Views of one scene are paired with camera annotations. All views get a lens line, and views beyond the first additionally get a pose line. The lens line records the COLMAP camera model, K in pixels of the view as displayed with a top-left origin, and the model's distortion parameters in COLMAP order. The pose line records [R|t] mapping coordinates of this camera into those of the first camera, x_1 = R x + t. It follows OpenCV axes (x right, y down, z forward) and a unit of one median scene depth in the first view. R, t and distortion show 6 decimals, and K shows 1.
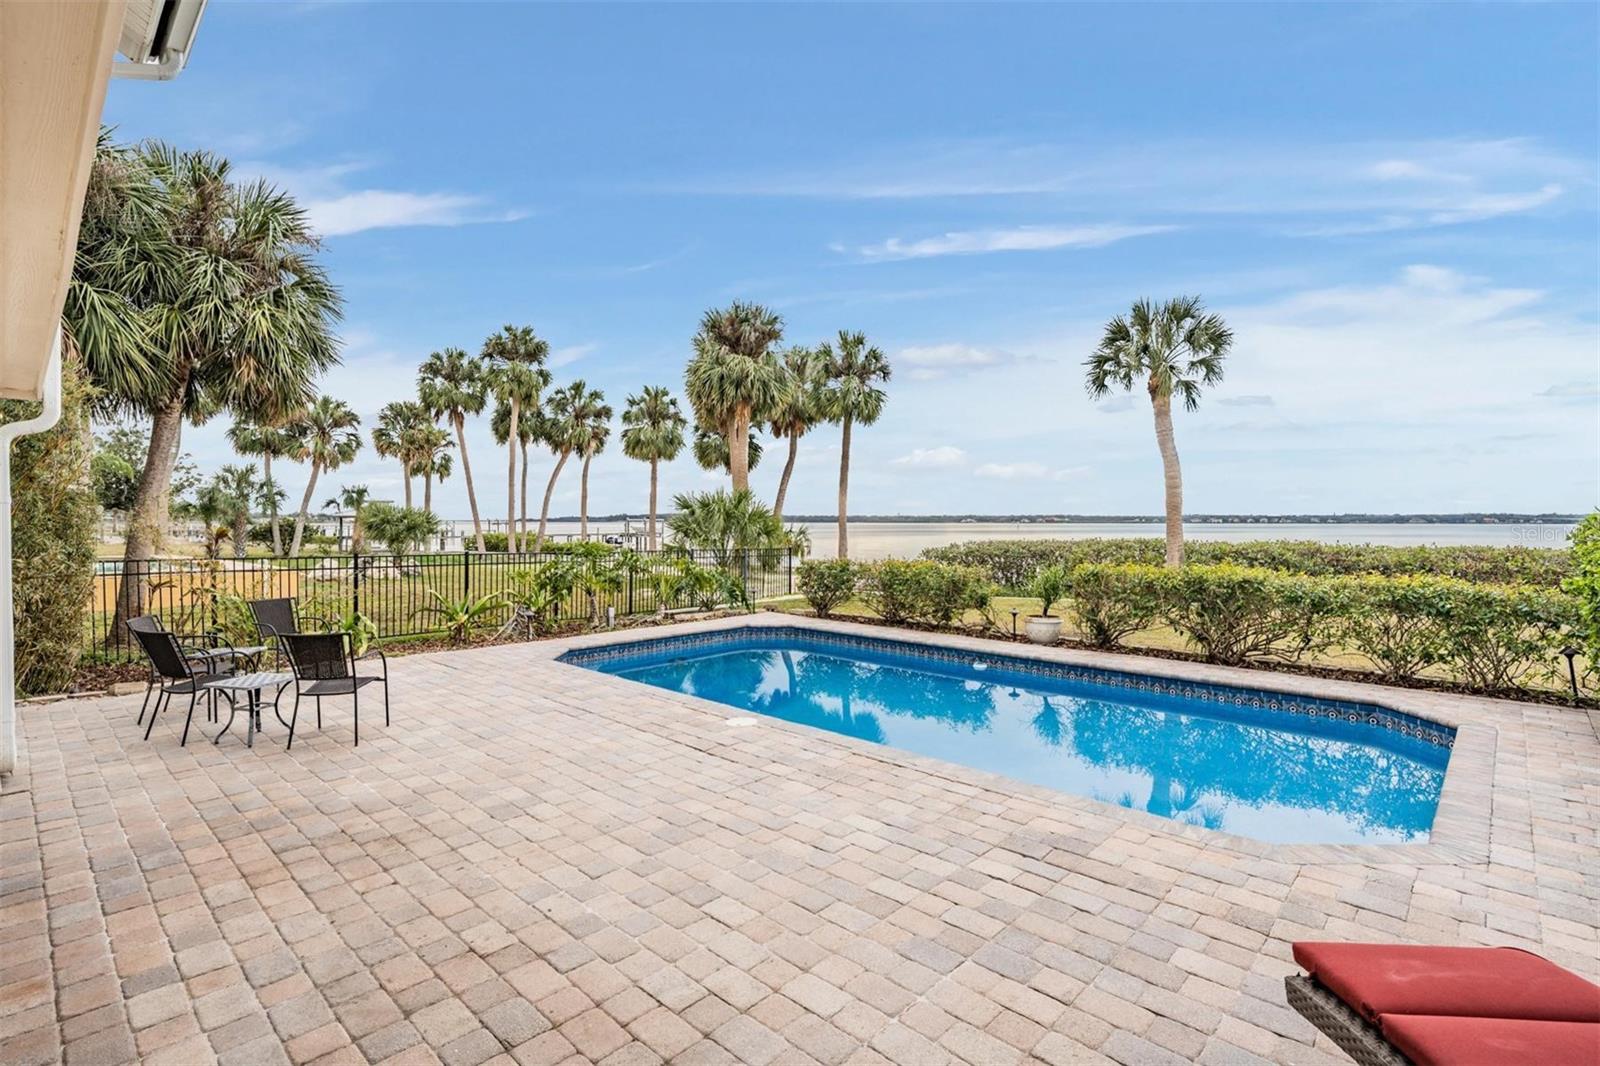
lens RADIAL K [[751.2, 0, 797.1], [0, 751.2, 522.5], [0, 0, 1]] dist [0.000570, 0.000086]
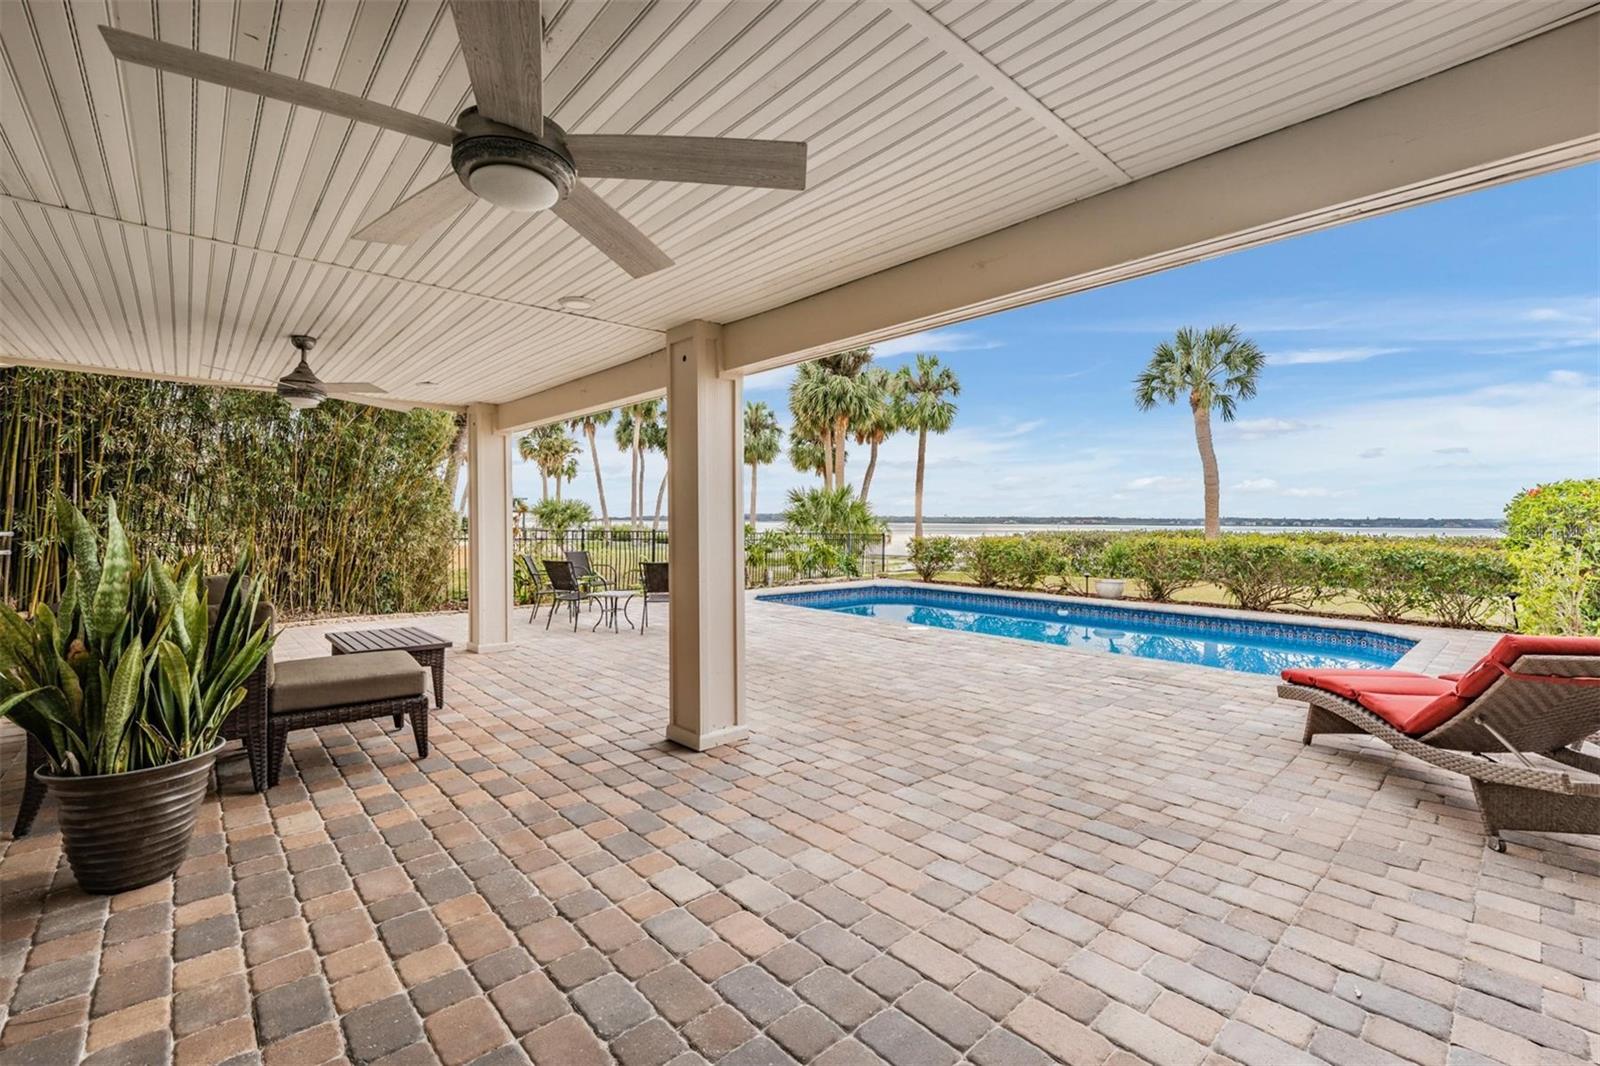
lens RADIAL K [[682.7, 0, 803.5], [0, 682.7, 522.8], [0, 0, 1]] dist [-0.001407, -0.000198]
pose [[0.997521, 0.007681, -0.069947, -0.067750], [-0.007698, 0.999970, 0.000027, 0.017884], [0.069945, 0.000512, 0.997551, -0.123470]]
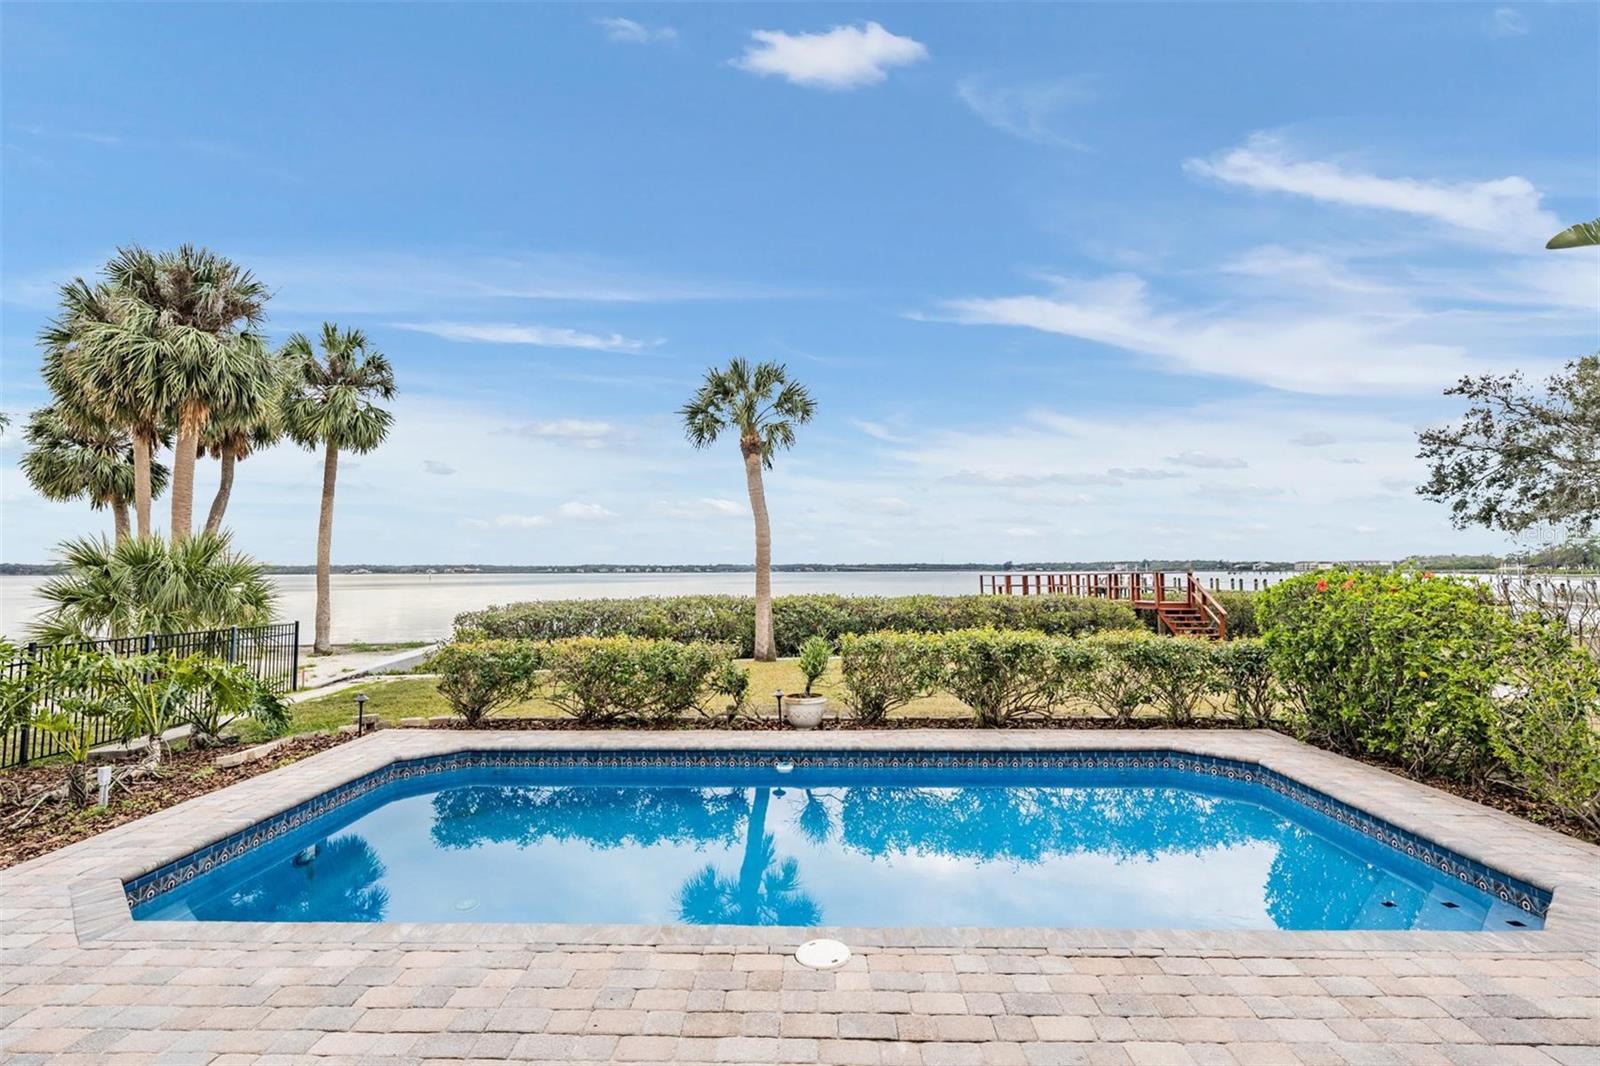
lens RADIAL K [[790.3, 0, 802.0], [0, 790.3, 528.5], [0, 0, 1]] dist [0.001042, -0.000280]
pose [[0.743478, 0.031567, 0.668015, -0.164942], [0.005926, 0.998535, -0.053782, -0.011193], [-0.668734, 0.043944, 0.742202, 0.171949]]
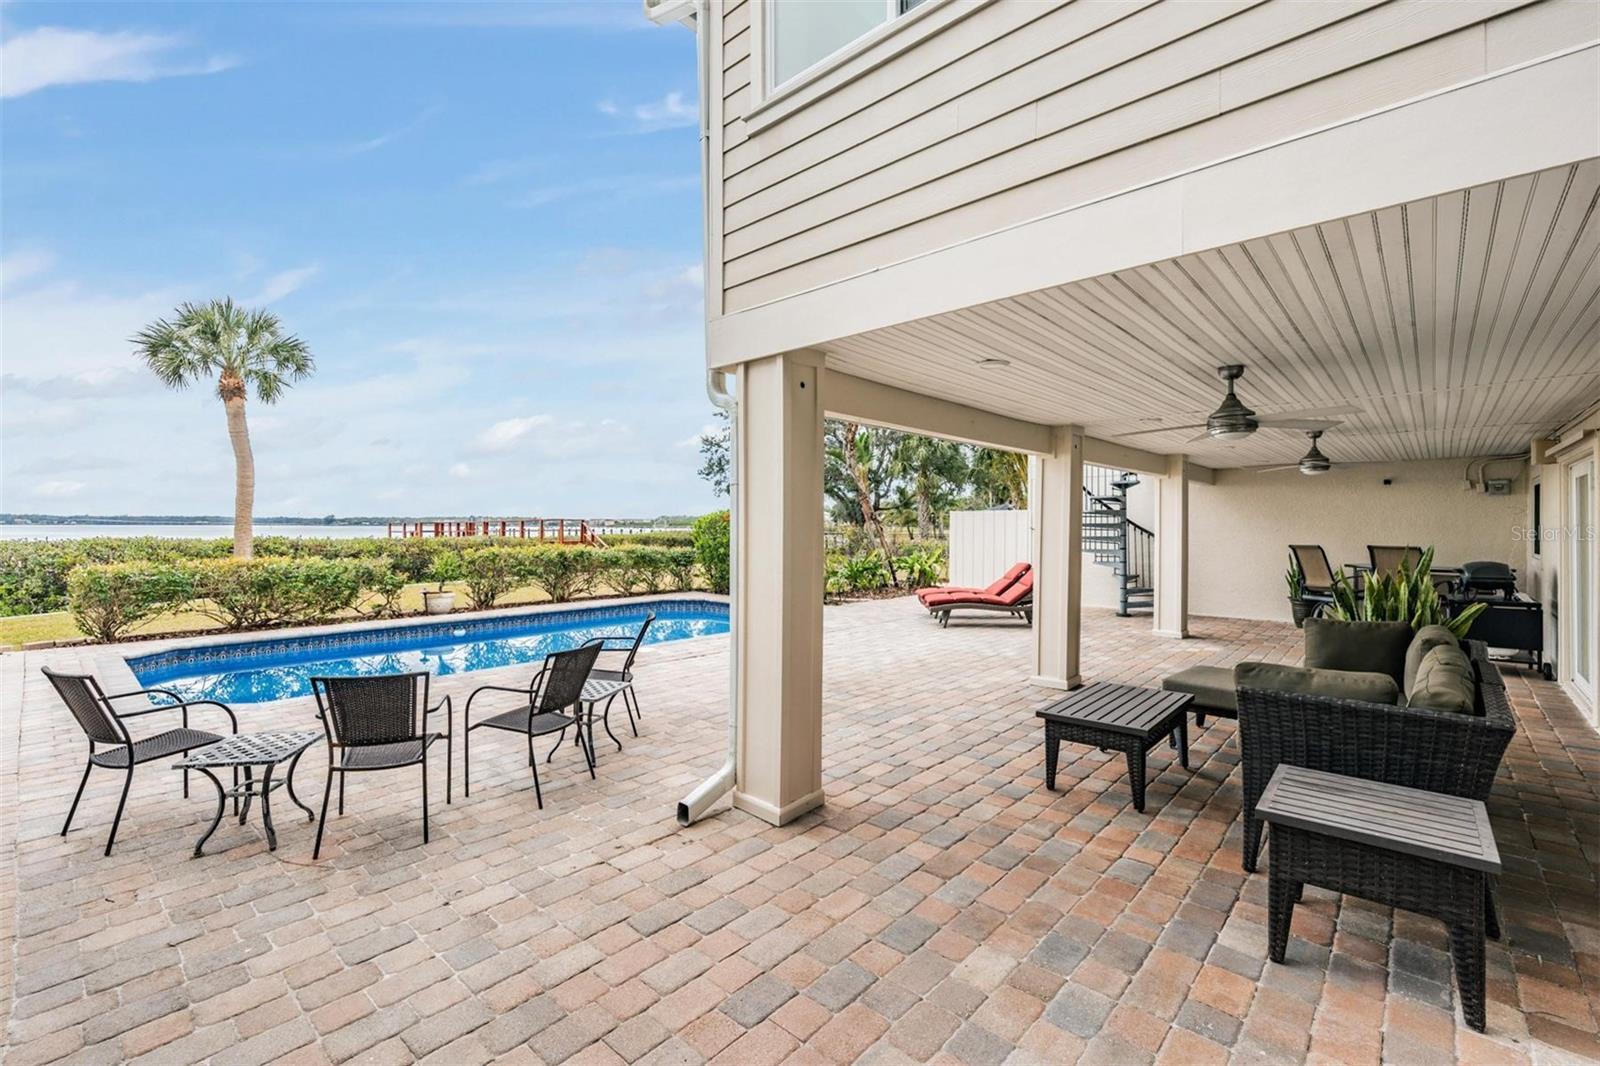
lens RADIAL K [[682.7, 0, 803.5], [0, 682.7, 522.8], [0, 0, 1]] dist [-0.001407, -0.000198]
pose [[-0.021969, 0.002119, 0.999756, -0.456726], [-0.000651, 0.999998, -0.002134, 0.005798], [-0.999758, -0.000698, -0.021967, 0.231346]]
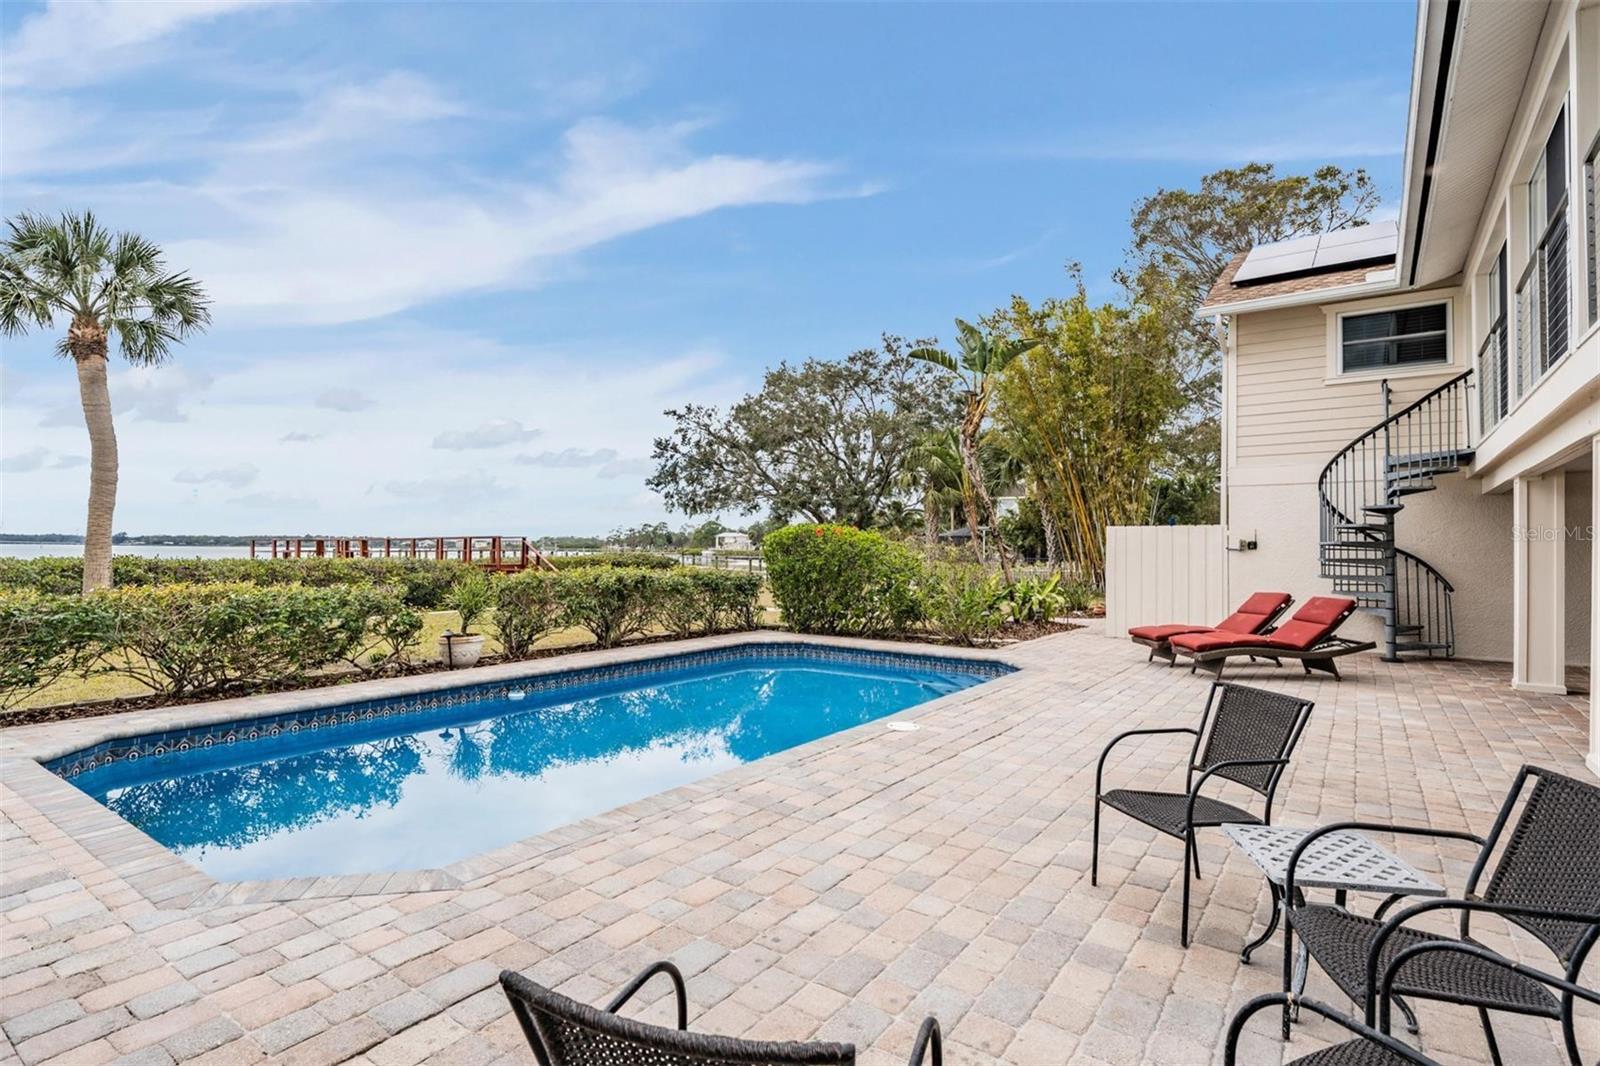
lens RADIAL K [[776.9, 0, 800.0], [0, 776.9, 533.0], [0, 0, 1]] dist [0.002786, -0.000003]
pose [[-0.131562, 0.018093, 0.991143, -0.337570], [-0.007418, 0.999787, -0.019235, 0.012148], [-0.991280, -0.009883, -0.131400, 0.407172]]
